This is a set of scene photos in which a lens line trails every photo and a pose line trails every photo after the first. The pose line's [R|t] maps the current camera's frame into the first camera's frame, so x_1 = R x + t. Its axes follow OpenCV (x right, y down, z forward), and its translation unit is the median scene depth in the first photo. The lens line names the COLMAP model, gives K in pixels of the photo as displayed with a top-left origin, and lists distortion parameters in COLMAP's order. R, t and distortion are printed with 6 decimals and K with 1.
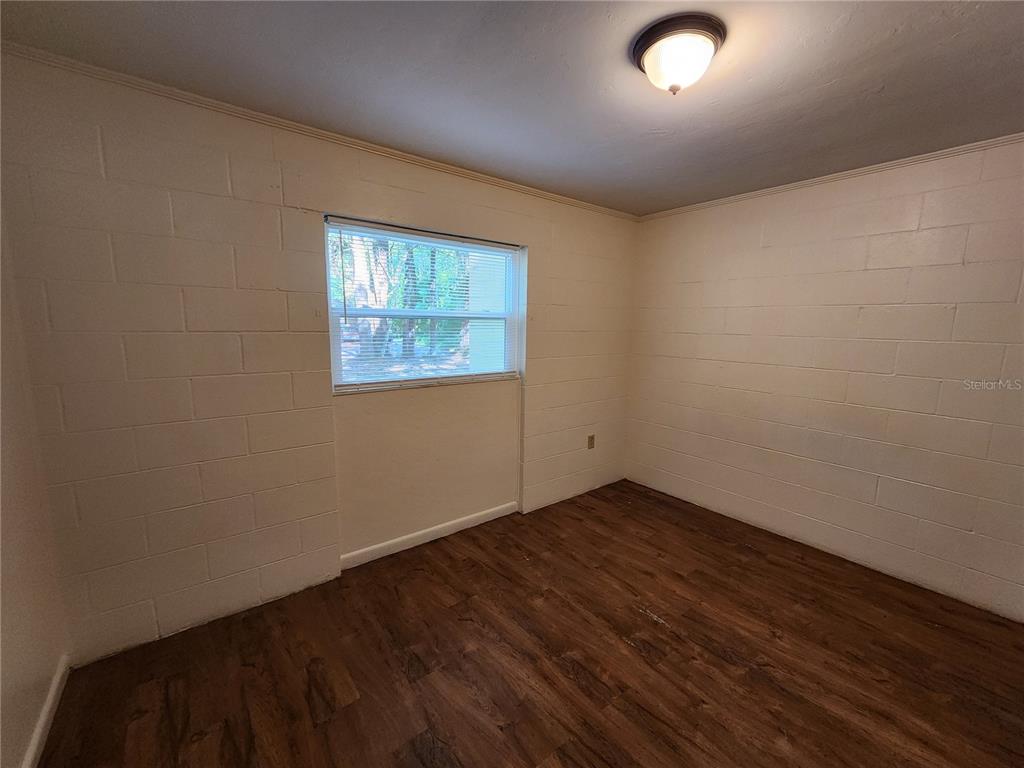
lens RADIAL K [[421.1, 0, 514.4], [0, 421.1, 381.7], [0, 0, 1]] dist [0.003165, -0.000363]
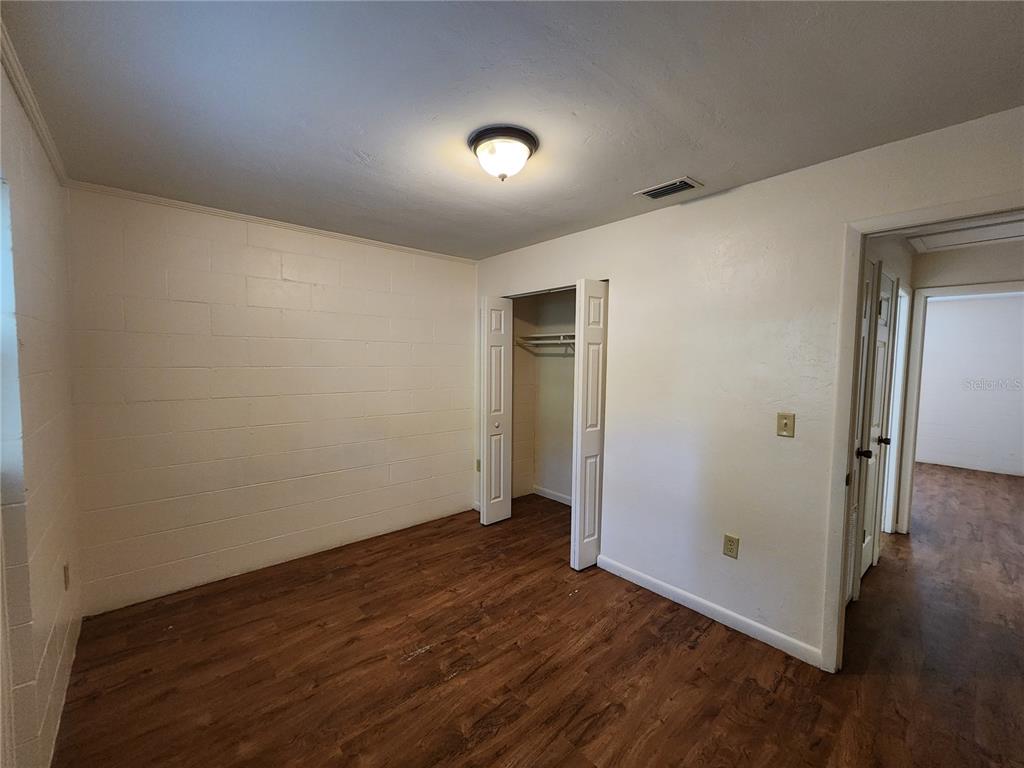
lens RADIAL K [[421.1, 0, 513.3], [0, 421.1, 382.7], [0, 0, 1]] dist [0.003165, -0.000363]
pose [[-0.058776, -0.072616, 0.995627, -0.644739], [0.125653, 0.988880, 0.079542, -0.124067], [-0.990332, 0.129779, -0.048998, 0.769969]]
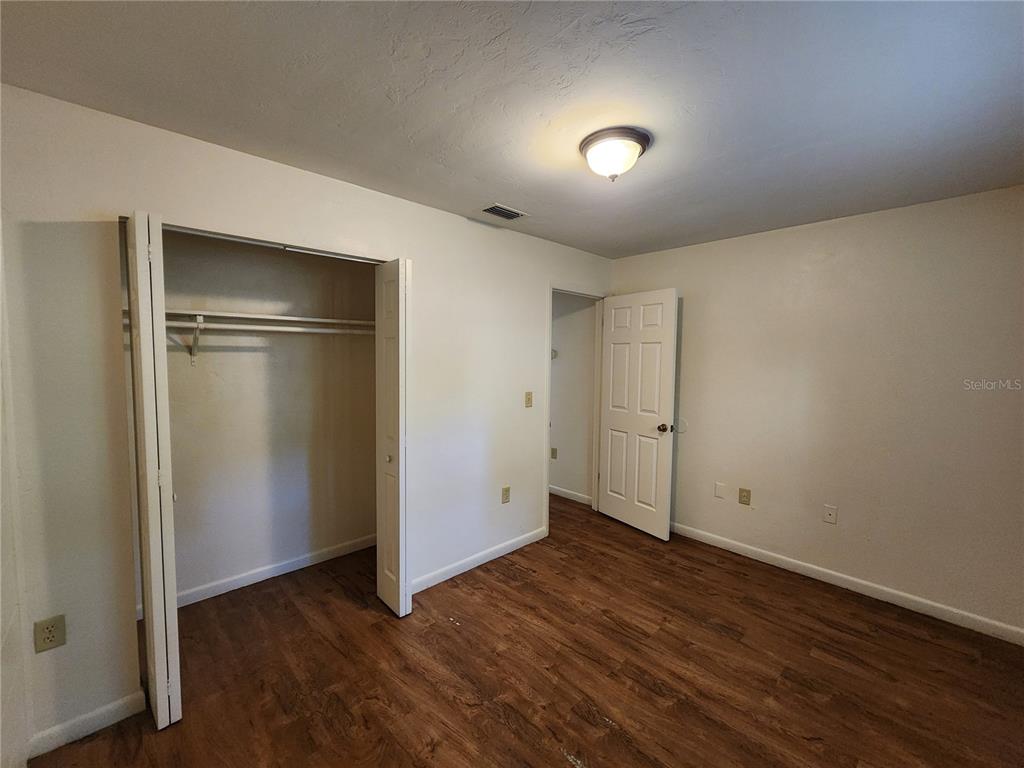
lens RADIAL K [[421.1, 0, 511.9], [0, 421.1, 383.2], [0, 0, 1]] dist [0.003165, -0.000363]
pose [[-0.995254, -0.019586, -0.095318, 0.544161], [-0.038285, 0.979351, 0.198509, -0.229693], [0.089461, 0.201216, -0.975453, 1.605962]]
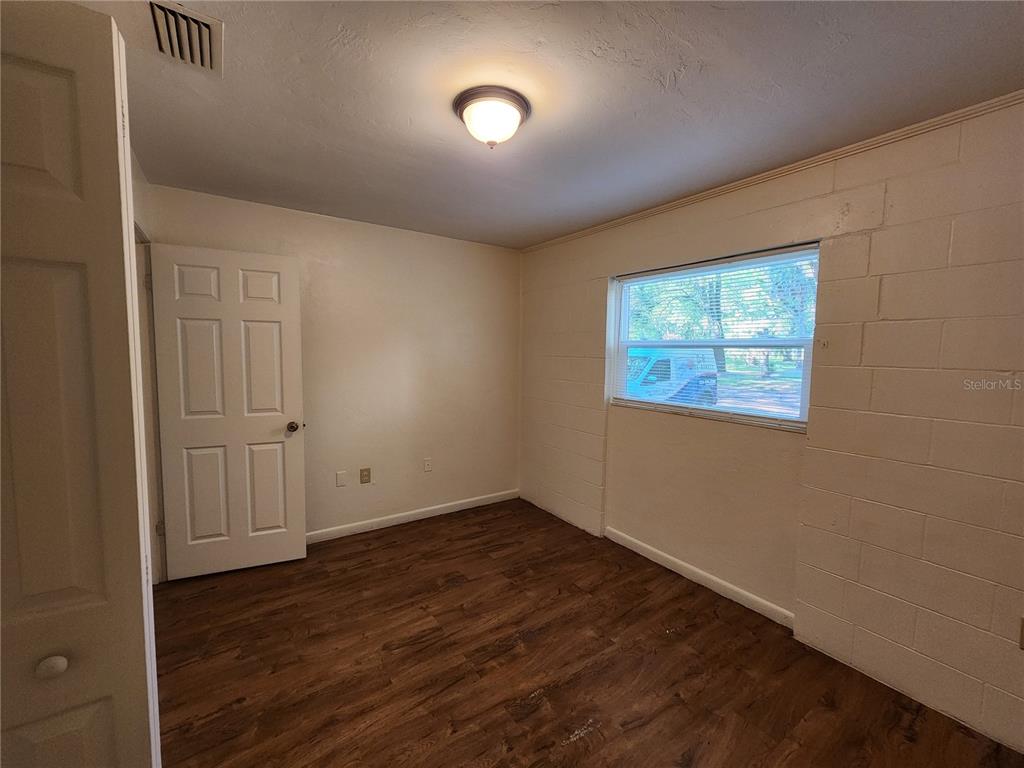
lens RADIAL K [[421.1, 0, 512.6], [0, 421.1, 383.3], [0, 0, 1]] dist [0.003165, -0.000363]
pose [[-0.065523, 0.063830, -0.995807, 1.082026], [-0.151205, 0.985793, 0.073137, -0.099362], [0.986328, 0.155363, -0.054941, 0.847180]]
